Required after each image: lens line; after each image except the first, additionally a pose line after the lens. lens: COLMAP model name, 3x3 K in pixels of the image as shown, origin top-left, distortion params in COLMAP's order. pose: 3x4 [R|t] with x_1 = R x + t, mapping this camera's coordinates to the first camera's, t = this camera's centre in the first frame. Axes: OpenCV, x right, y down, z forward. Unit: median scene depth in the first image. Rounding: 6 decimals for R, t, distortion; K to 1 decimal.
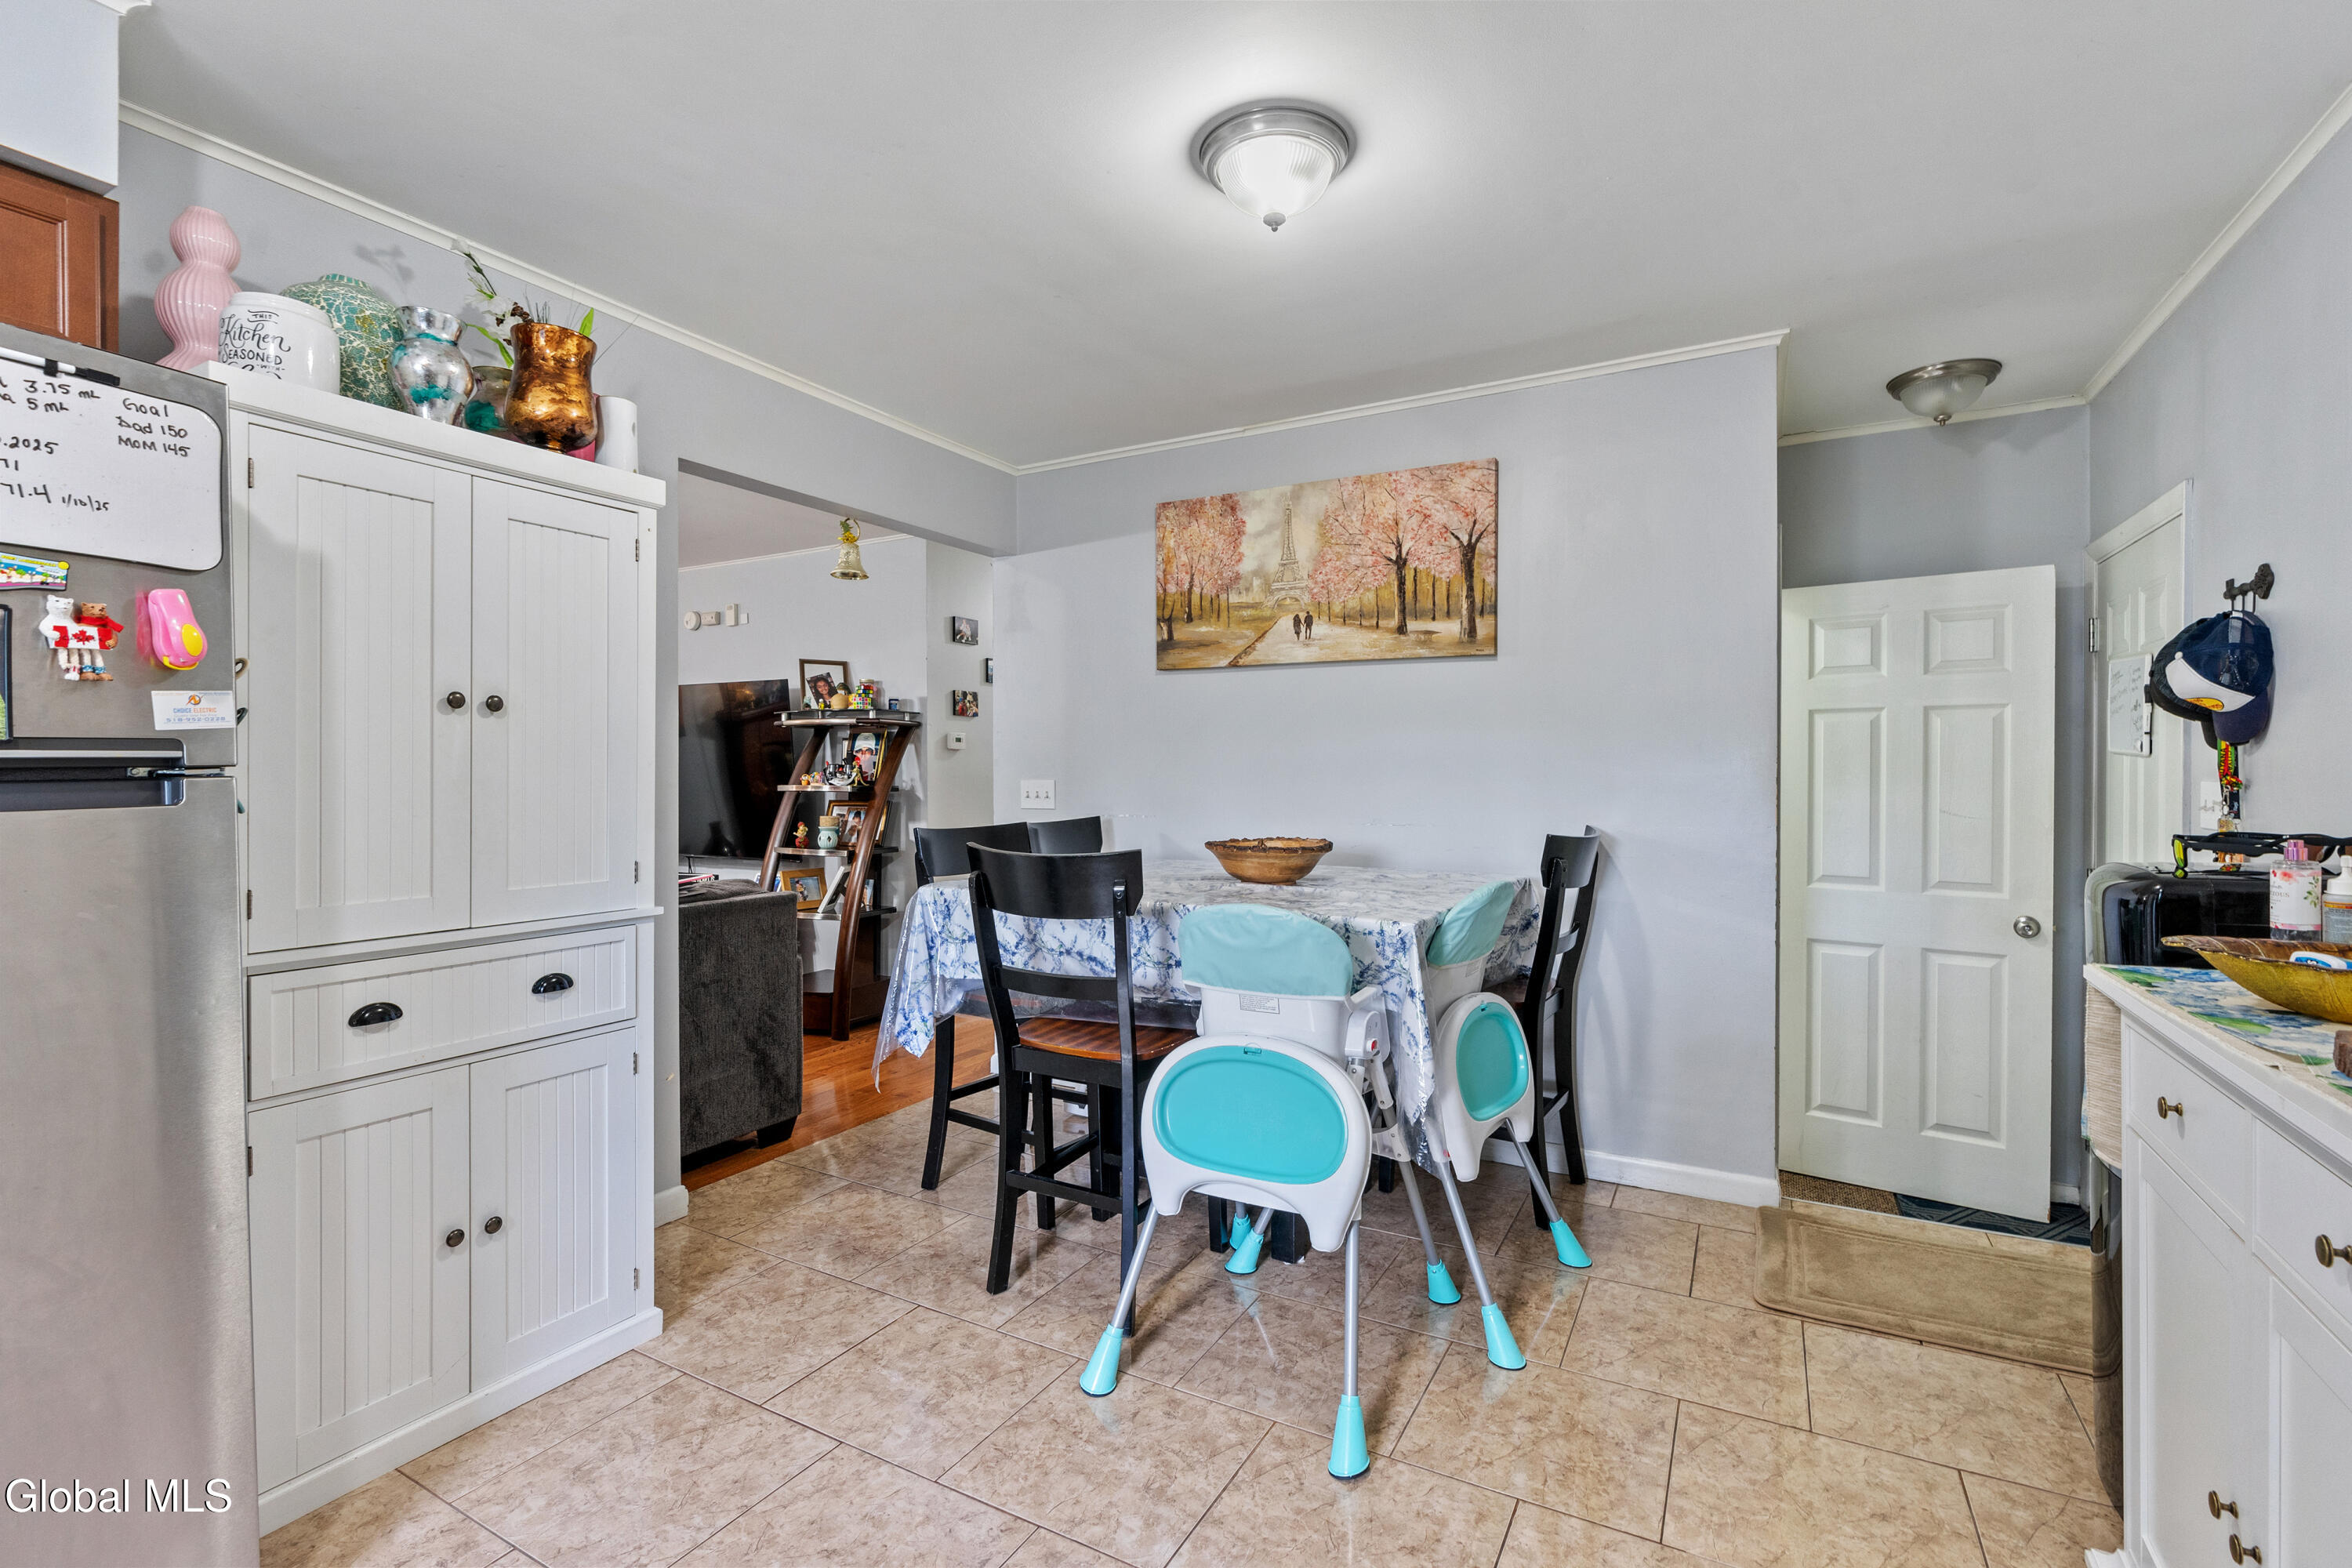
lens RADIAL K [[1062.5, 0, 1169.6], [0, 1062.5, 778.8], [0, 0, 1]] dist [-0.011894, 0.004414]
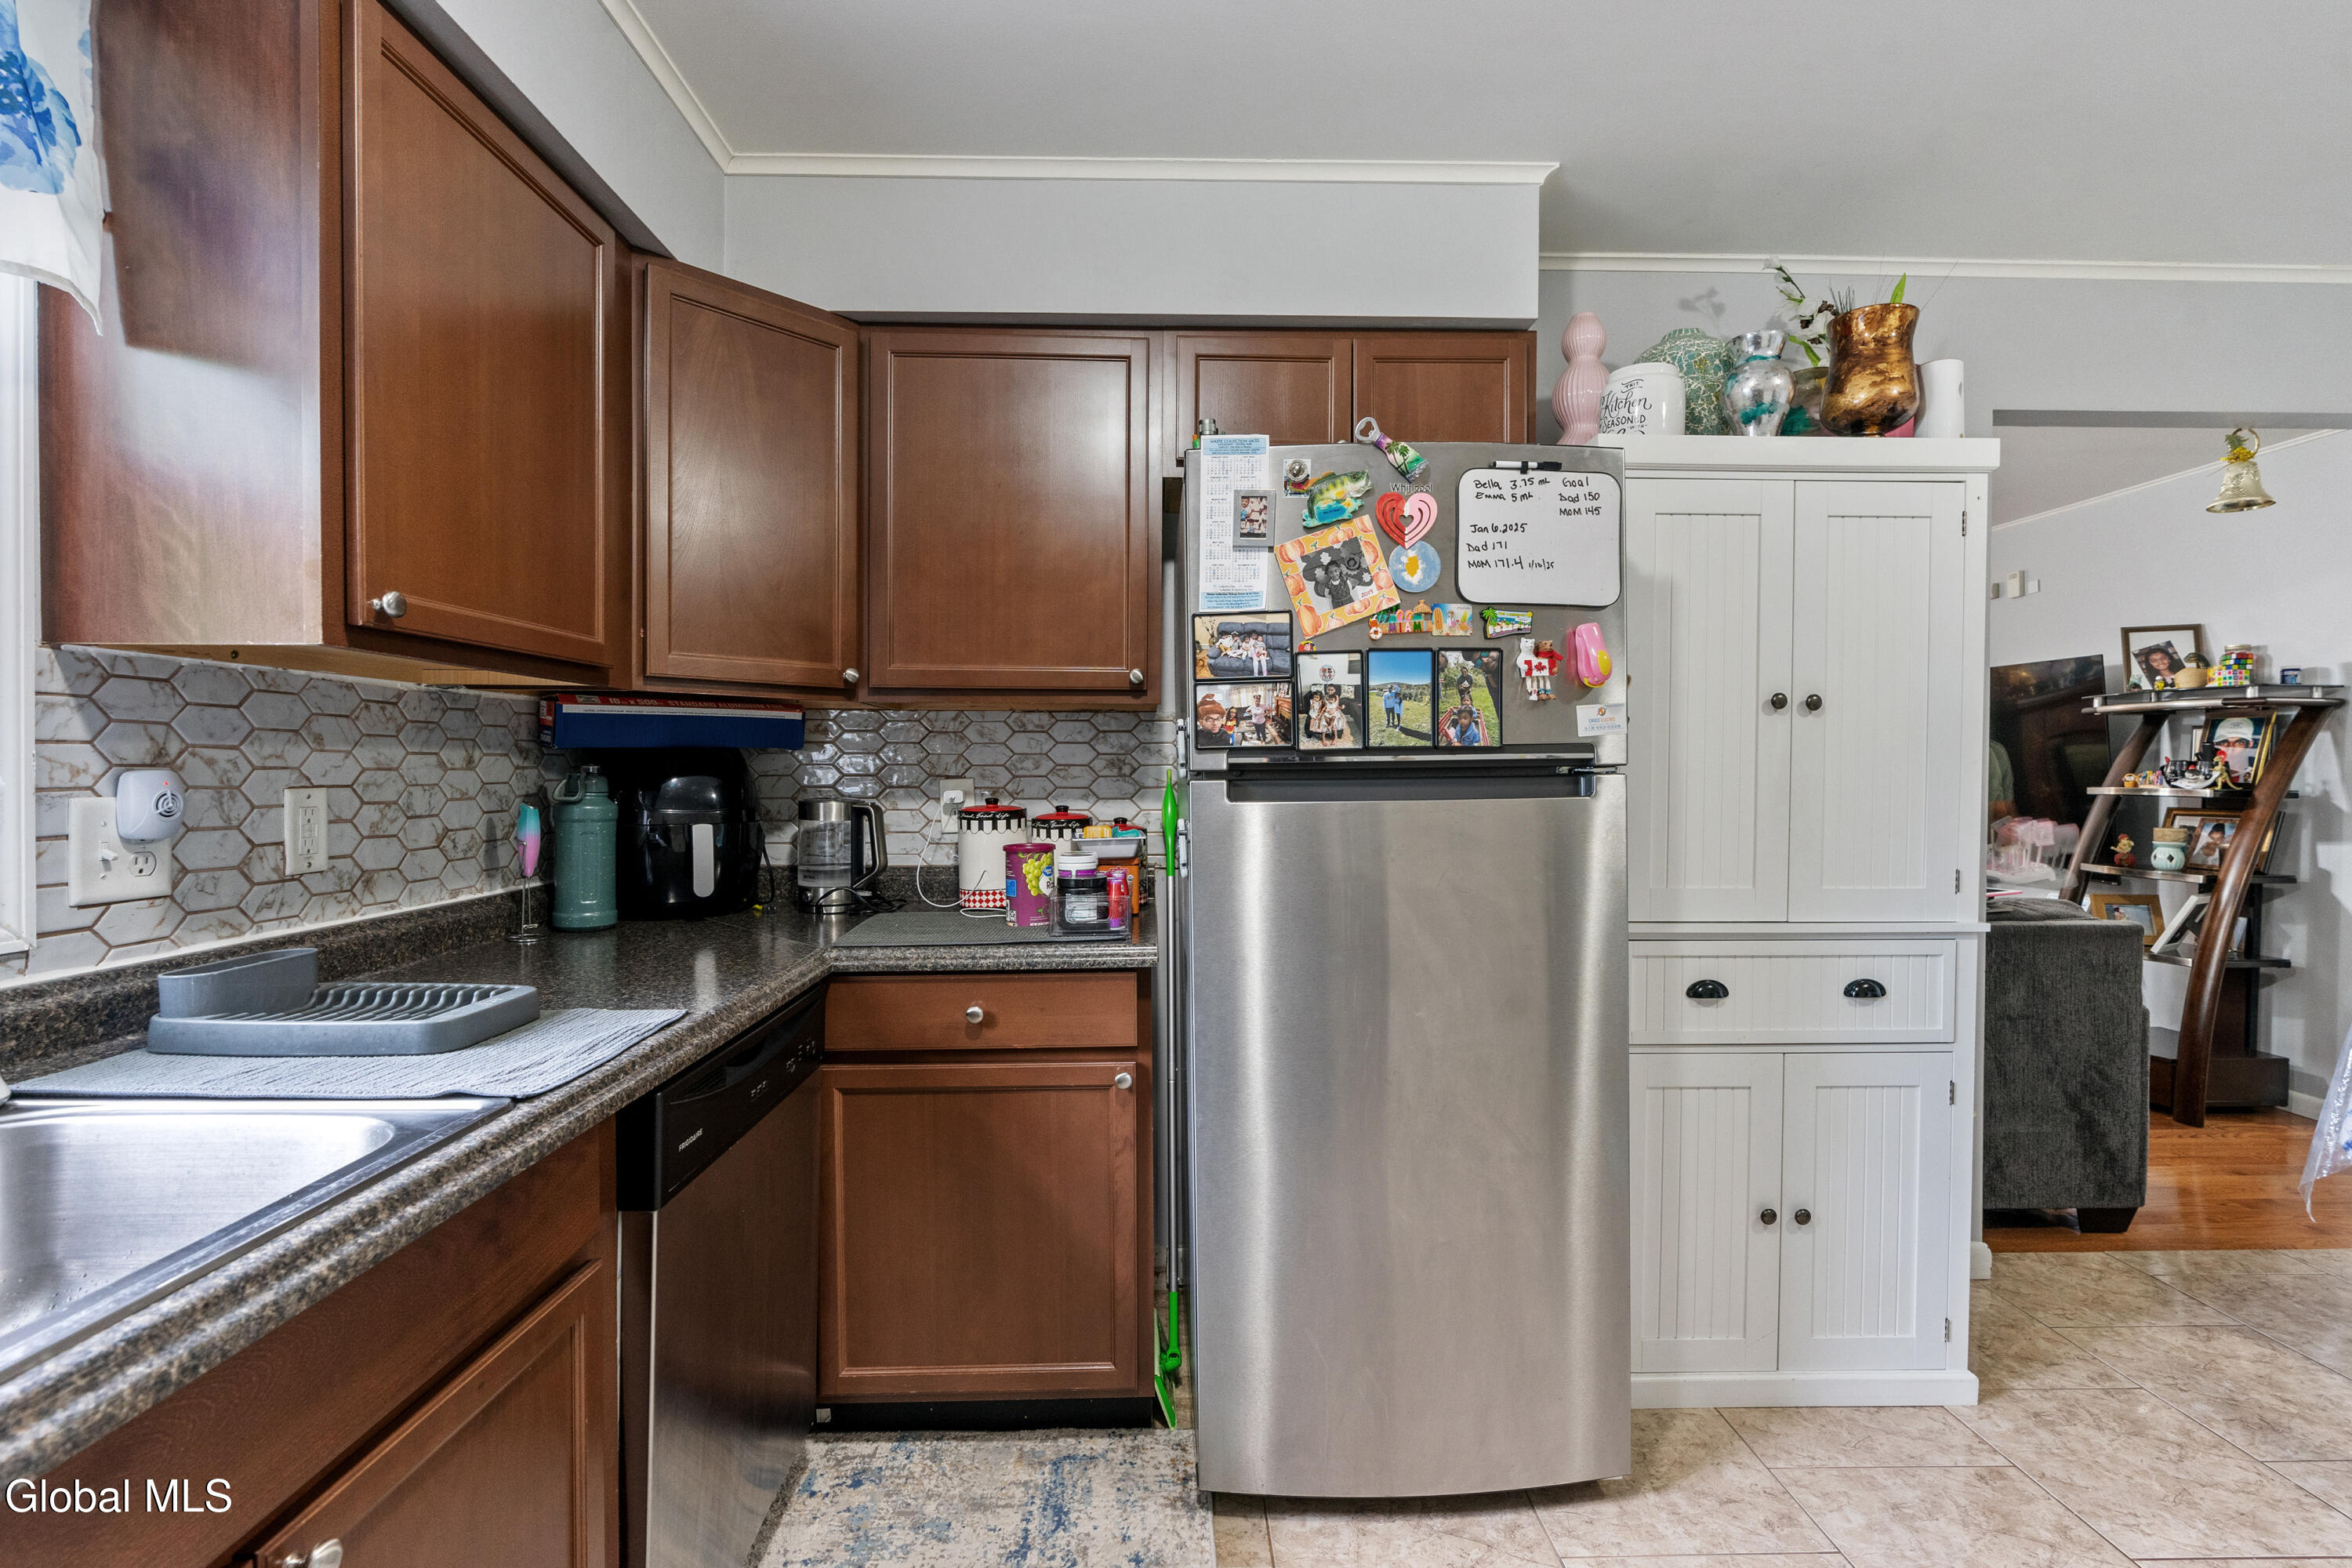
lens RADIAL K [[1062.5, 0, 1152.5], [0, 1062.5, 781.7], [0, 0, 1]] dist [-0.011894, 0.004414]
pose [[0.498802, 0.011779, -0.866636, -0.073513], [-0.007516, 0.999929, 0.009265, -0.000124], [0.866684, 0.001892, 0.498855, -0.046225]]
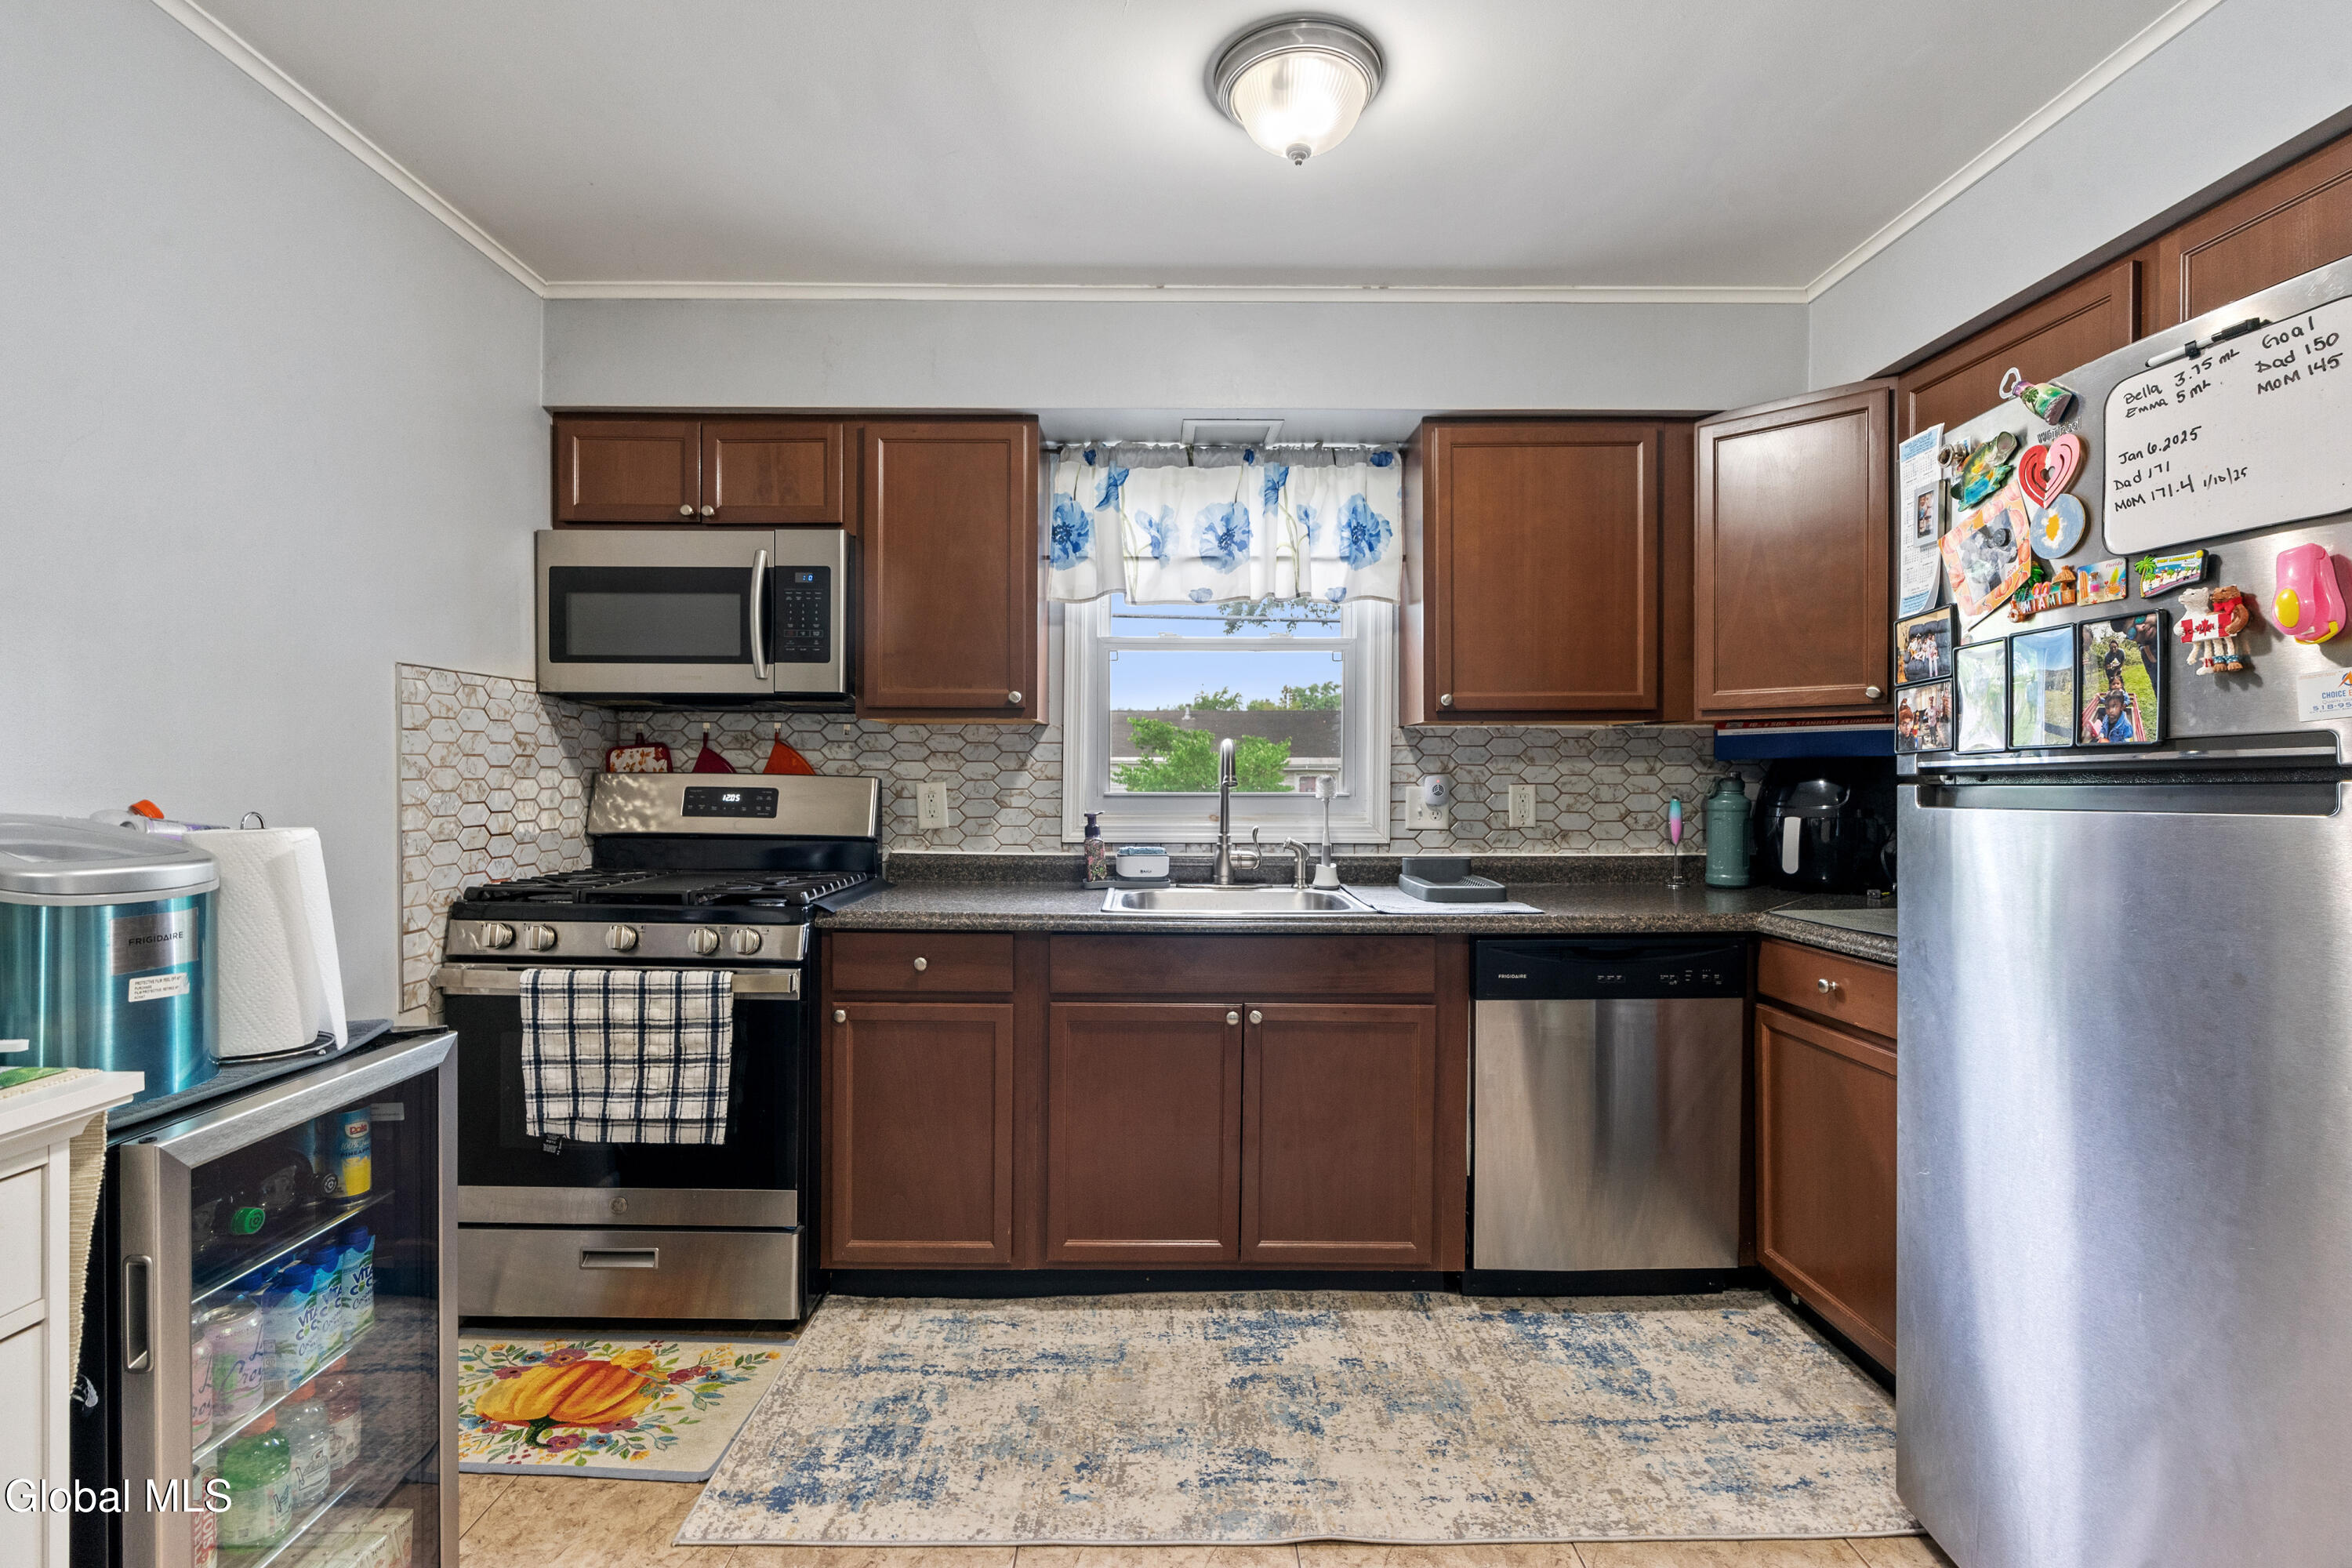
lens RADIAL K [[1062.5, 0, 1167.8], [0, 1062.5, 779.6], [0, 0, 1]] dist [-0.011894, 0.004414]
pose [[-0.874347, 0.003708, -0.485288, 0.126174], [-0.001598, 0.999943, 0.010519, -0.005497], [0.485299, 0.009973, -0.874291, 0.810936]]
